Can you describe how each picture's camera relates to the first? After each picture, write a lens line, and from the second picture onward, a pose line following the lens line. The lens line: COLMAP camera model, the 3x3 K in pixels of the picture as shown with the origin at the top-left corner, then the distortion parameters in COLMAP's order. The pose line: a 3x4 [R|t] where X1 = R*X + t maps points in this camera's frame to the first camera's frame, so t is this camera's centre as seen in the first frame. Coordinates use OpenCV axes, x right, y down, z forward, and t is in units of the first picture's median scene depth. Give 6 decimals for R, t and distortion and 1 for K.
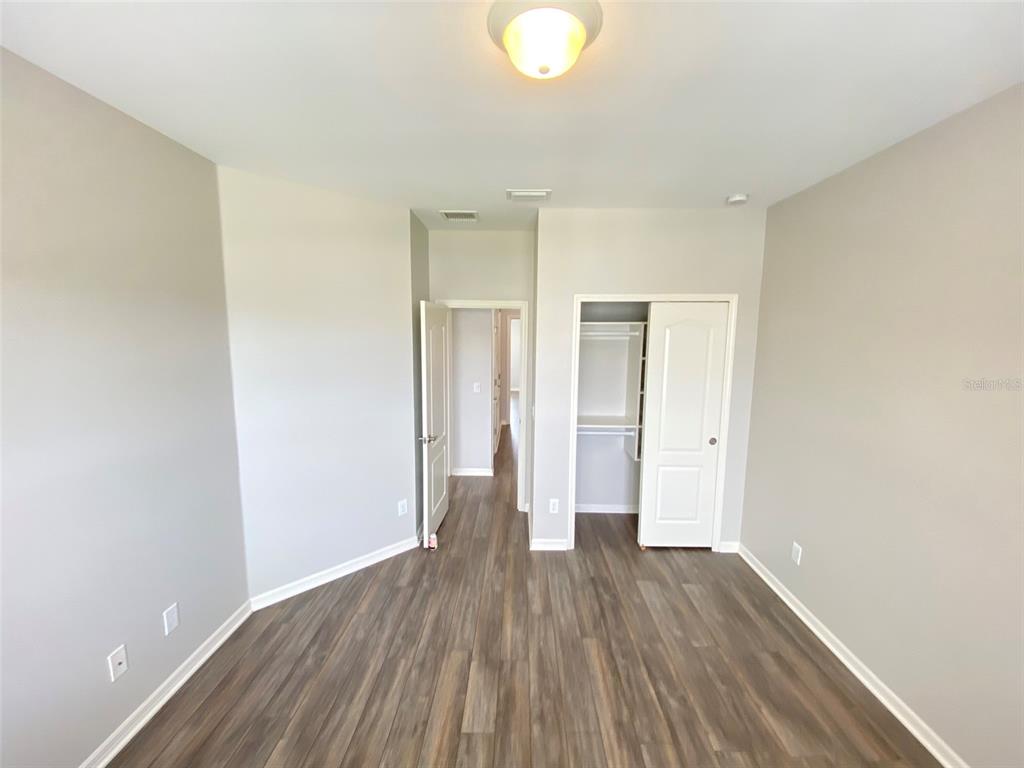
lens RADIAL K [[421.5, 0, 514.5], [0, 421.5, 386.2], [0, 0, 1]] dist [0.027179, -0.020697]
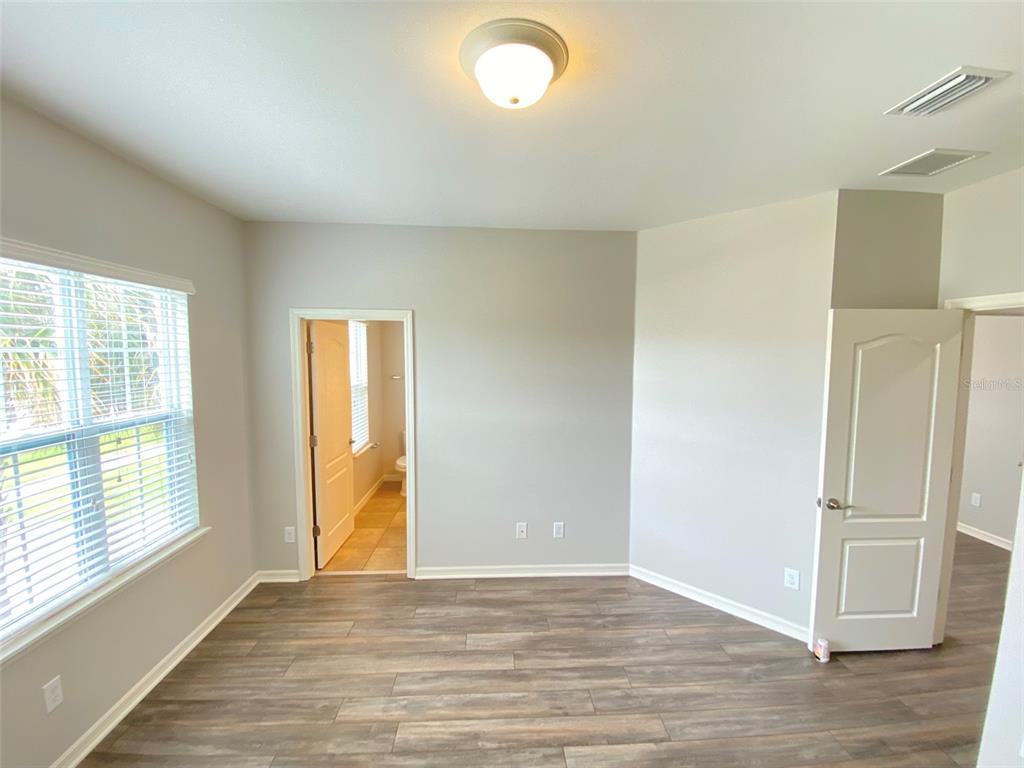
lens RADIAL K [[421.5, 0, 514.5], [0, 421.5, 386.2], [0, 0, 1]] dist [0.027179, -0.020697]
pose [[0.067545, 0.067452, -0.995434, 0.602177], [-0.129005, 0.989927, 0.058326, -0.055871], [0.989341, 0.124476, 0.075566, 0.521486]]
